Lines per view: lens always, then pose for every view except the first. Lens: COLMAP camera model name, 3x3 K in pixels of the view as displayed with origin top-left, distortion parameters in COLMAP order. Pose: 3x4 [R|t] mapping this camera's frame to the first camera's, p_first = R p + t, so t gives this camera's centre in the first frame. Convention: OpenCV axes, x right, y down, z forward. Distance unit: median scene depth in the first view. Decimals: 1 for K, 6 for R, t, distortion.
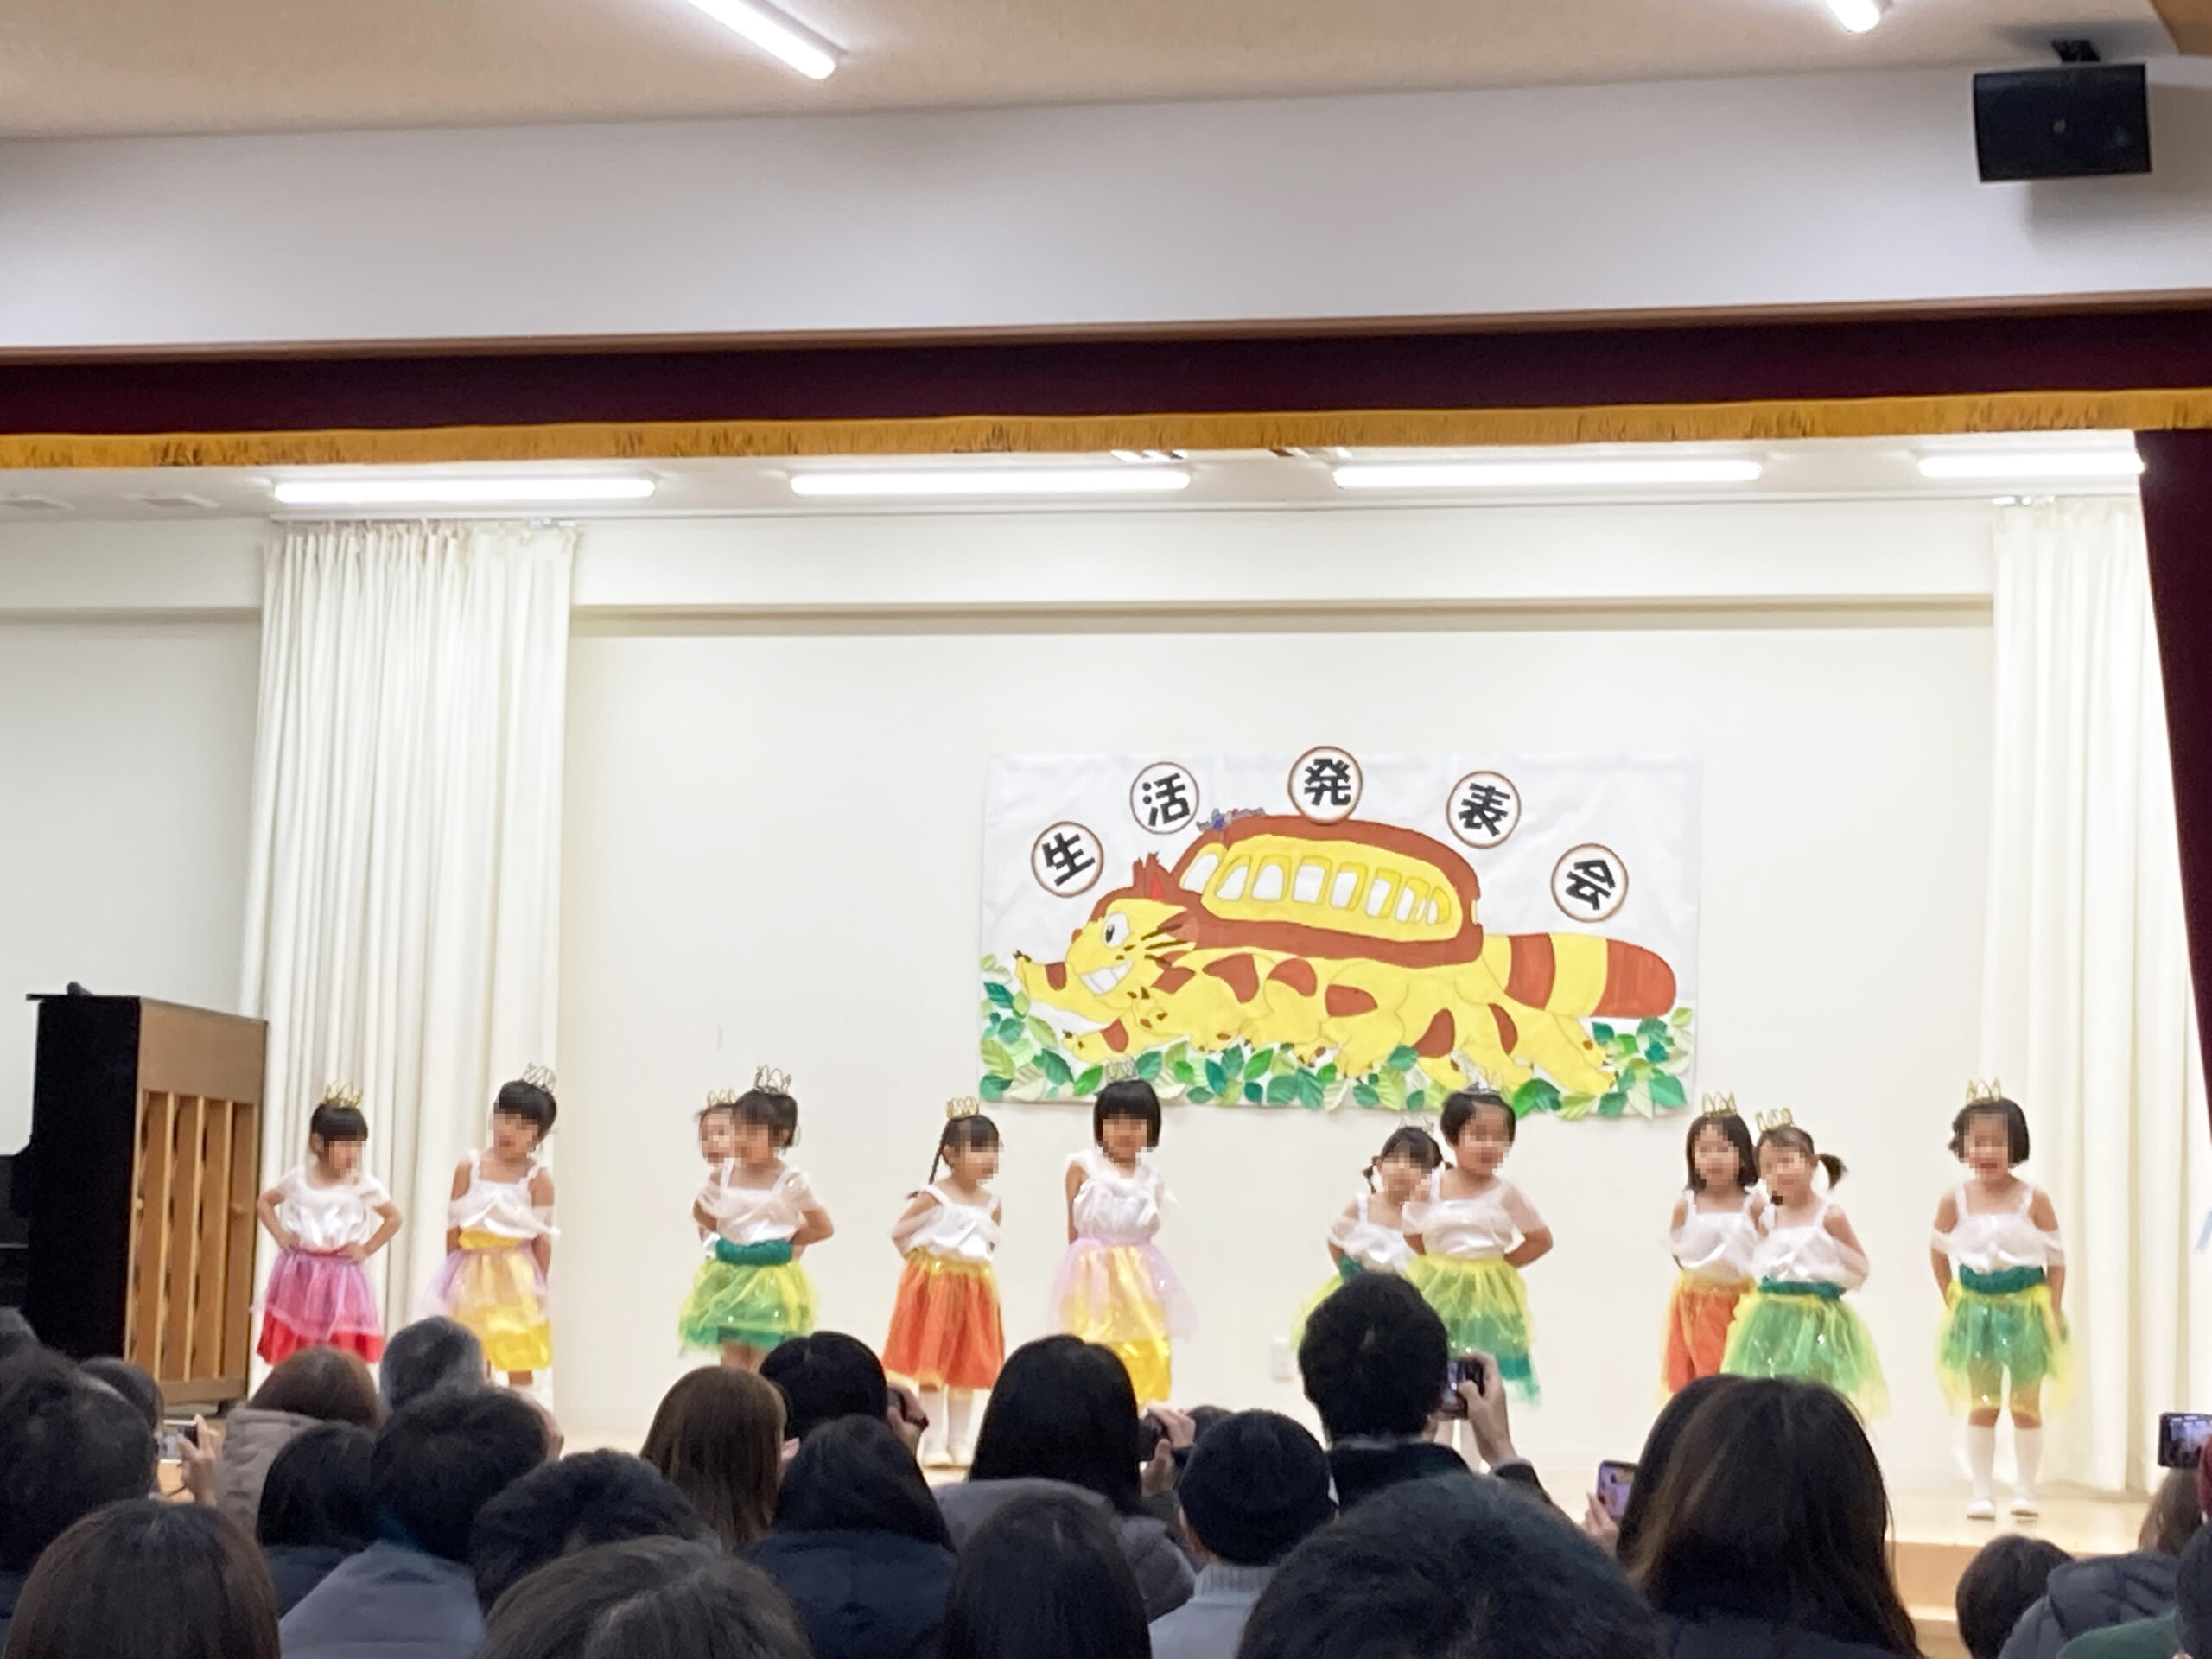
lens RADIAL K [[5319.4, 0, 1055.9], [0, 5319.4, 748.1], [0, 0, 1]] dist [0.321841, 0.000000]
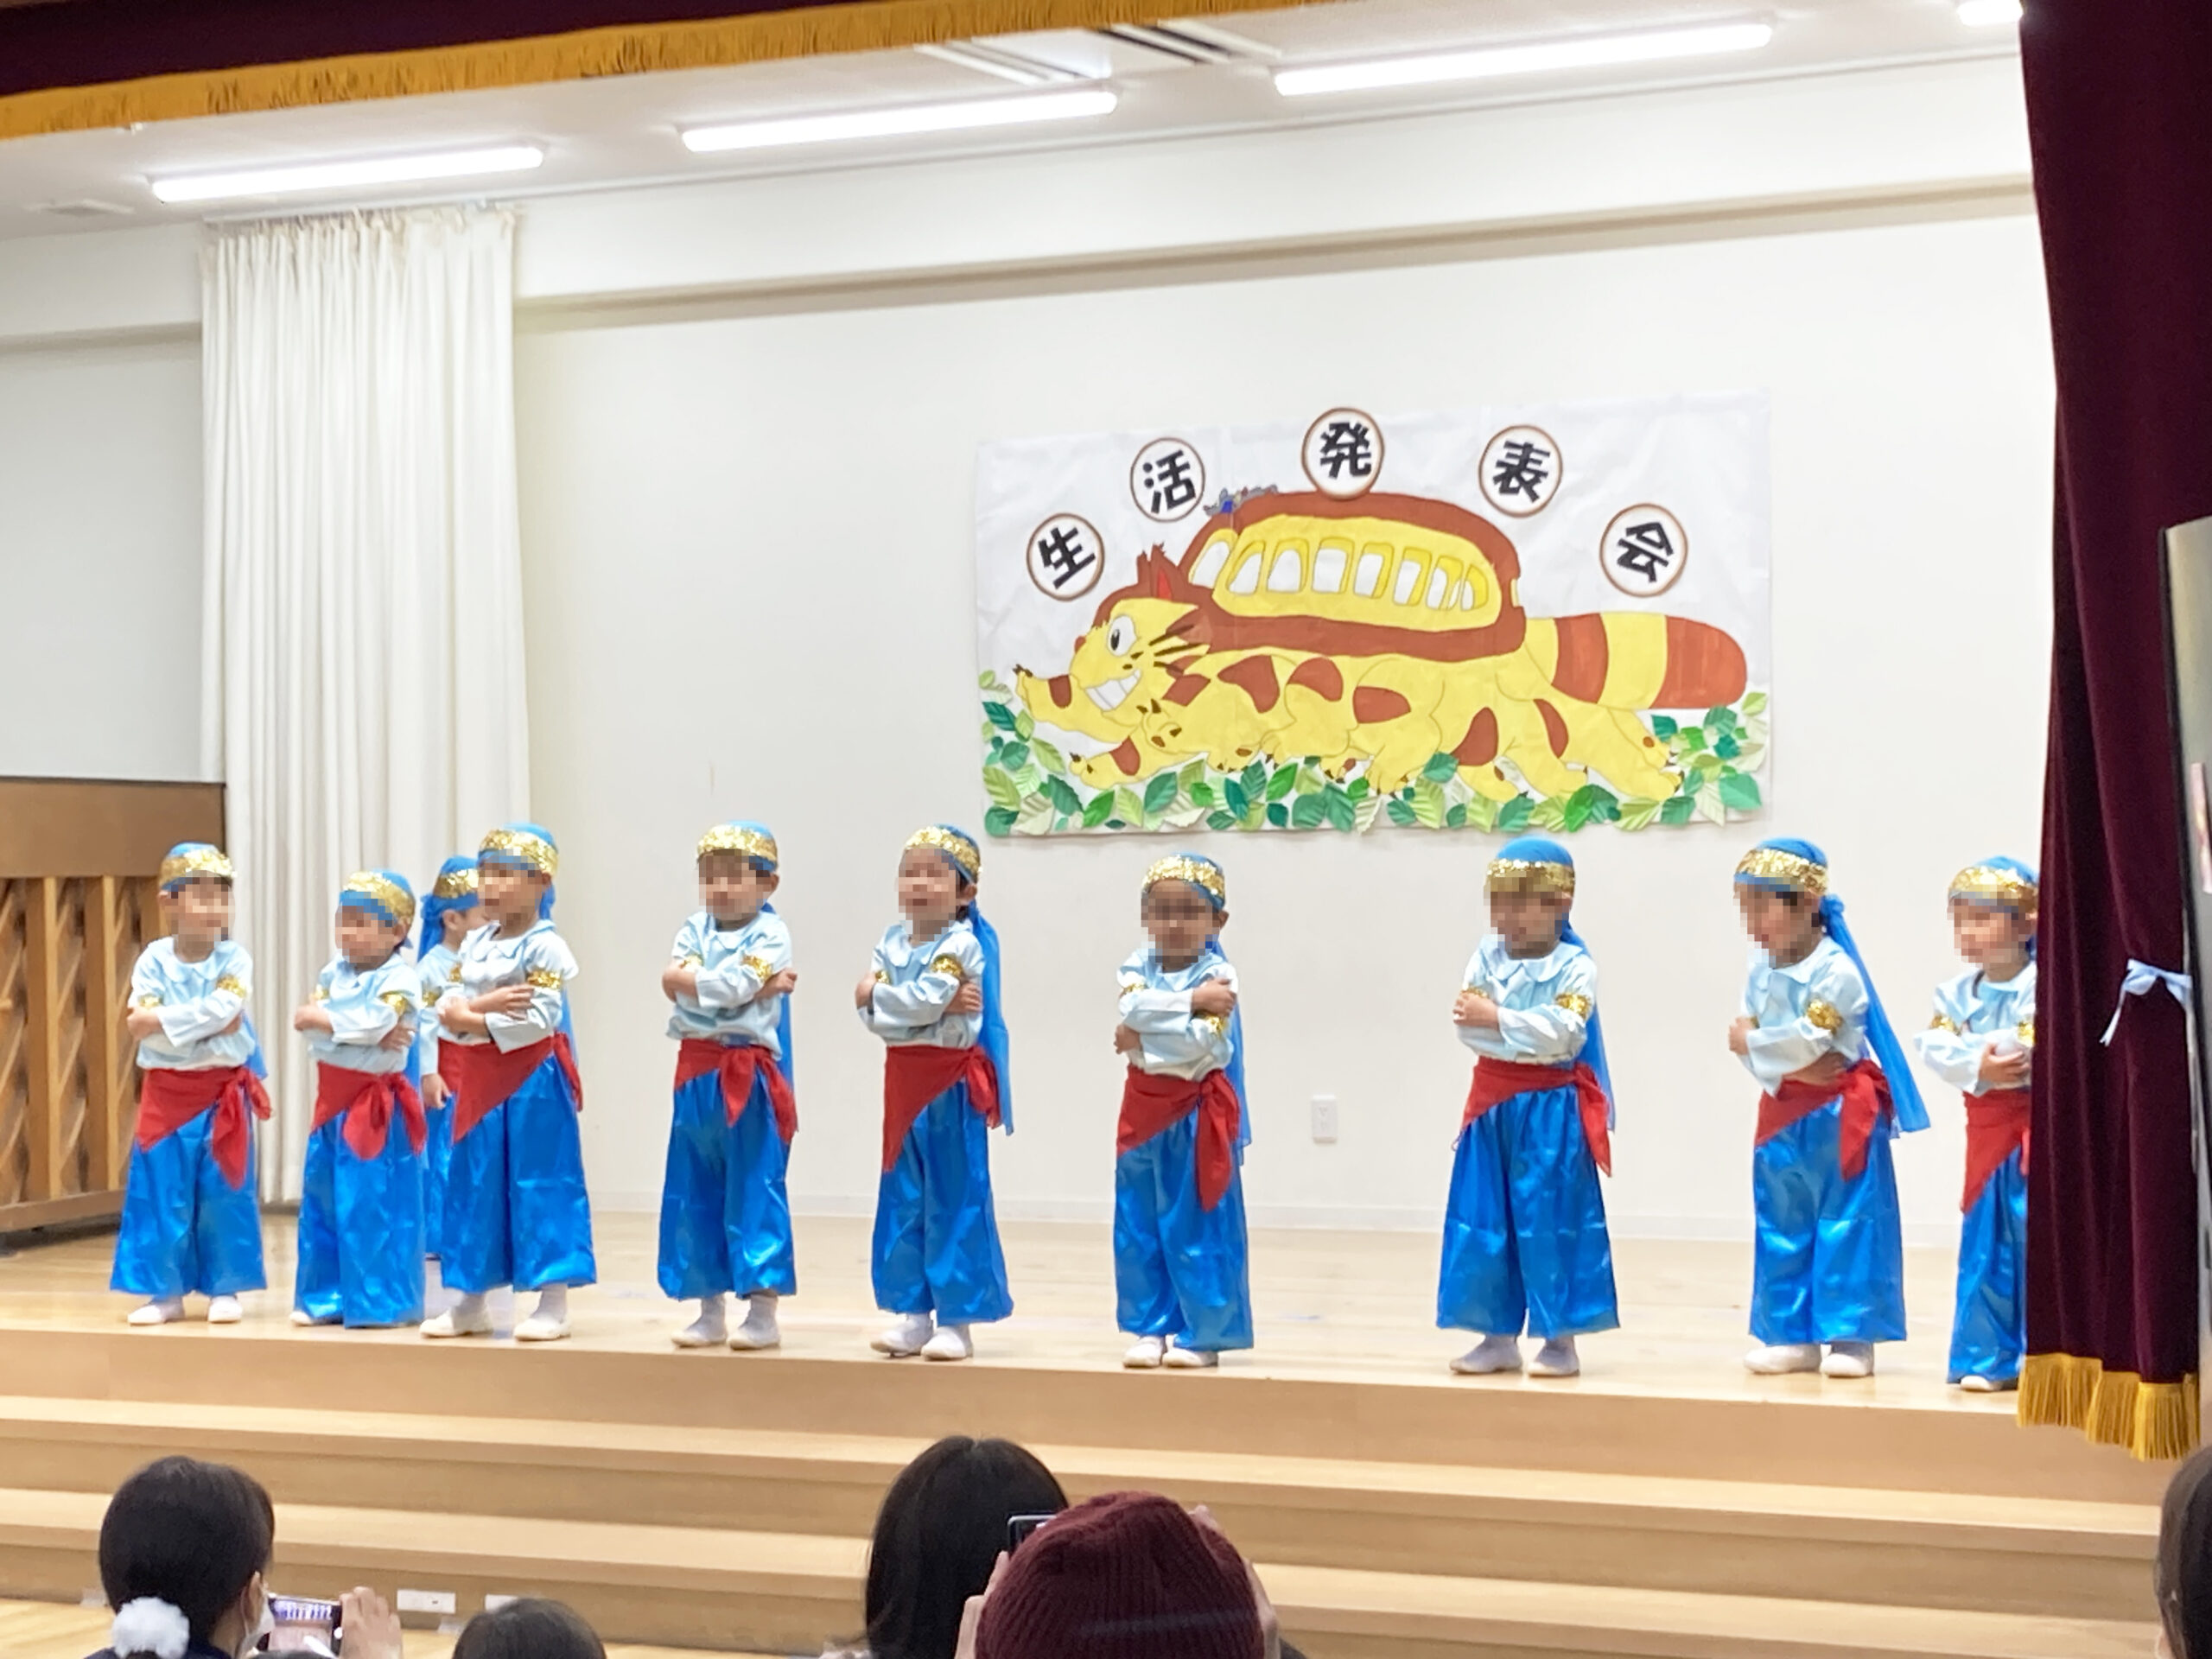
lens RADIAL K [[4741.8, 0, 1067.8], [0, 4741.8, 884.3], [0, 0, 1]] dist [0.172346, 0.000000]
pose [[0.986736, -0.047599, -0.155201, 0.123403], [0.062886, 0.993477, 0.095121, 0.000354], [0.149661, -0.103620, 0.983293, 0.238248]]
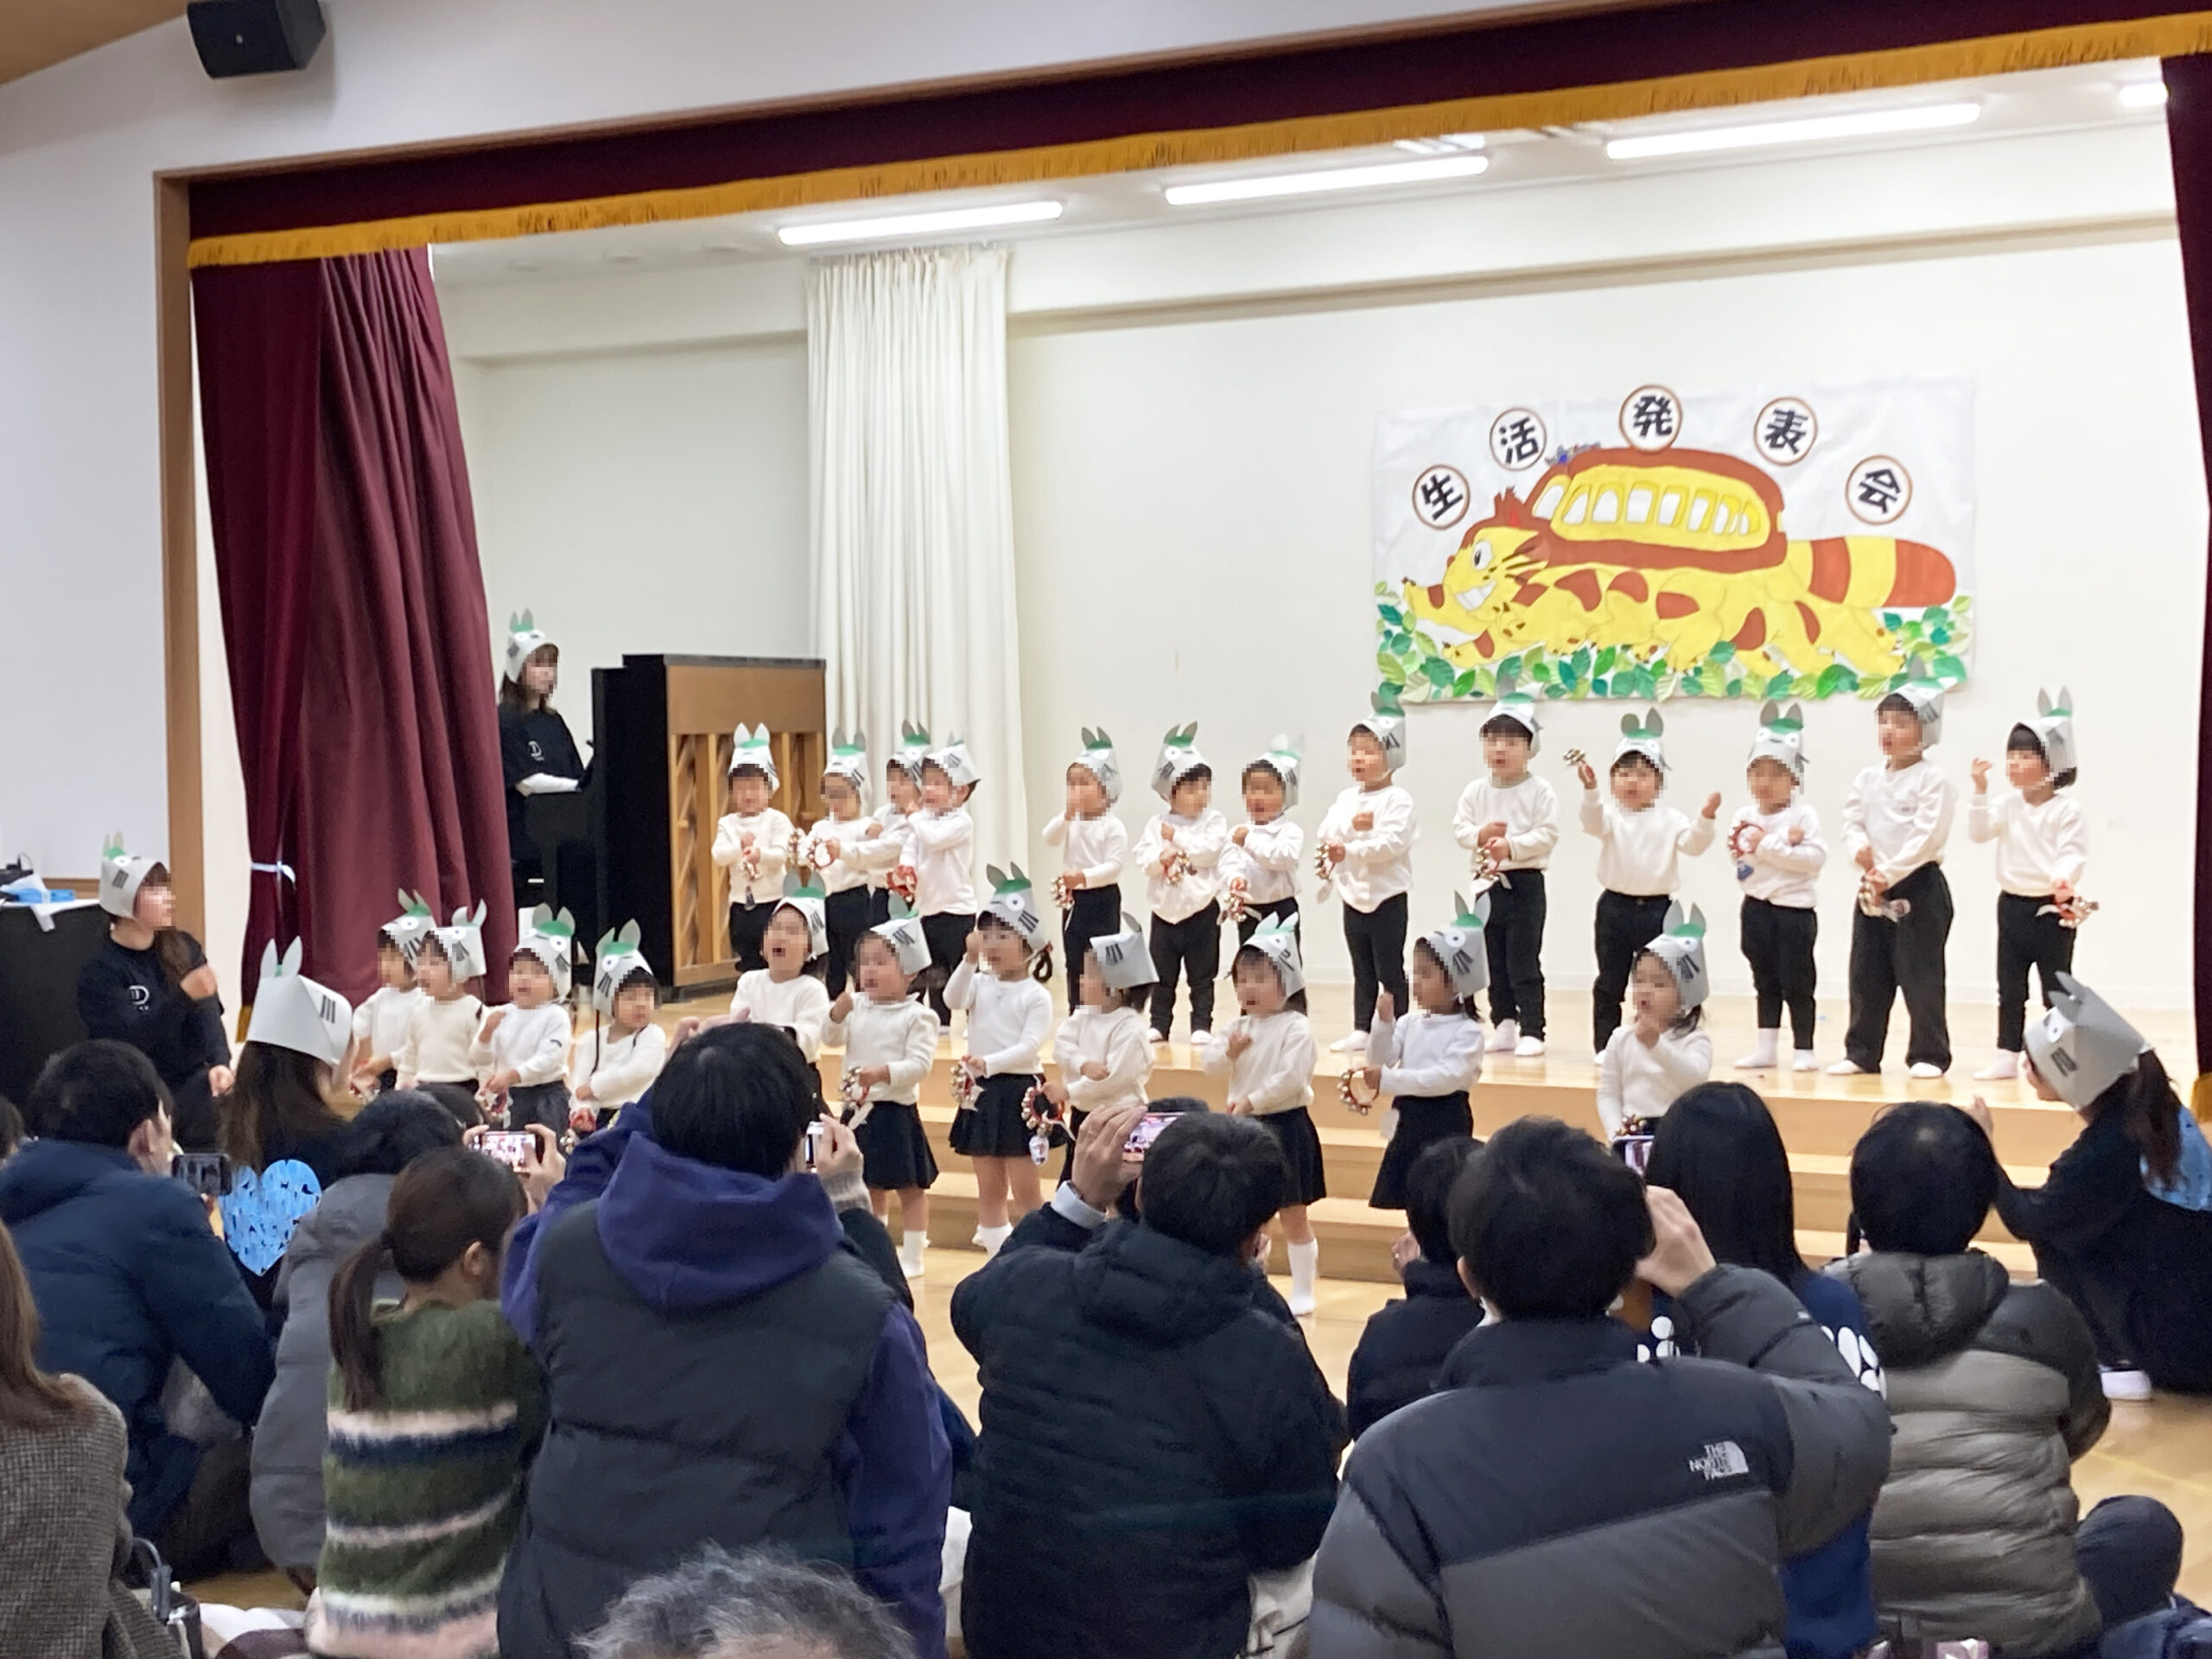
lens RADIAL K [[3829.2, 0, 1039.5], [0, 3829.2, 874.6], [0, 0, 1]] dist [0.154747, 0.000000]
pose [[0.969644, -0.038394, -0.241488, 0.121316], [0.070252, 0.989700, 0.124730, -0.008862], [0.234212, -0.137909, 0.962354, 0.152707]]
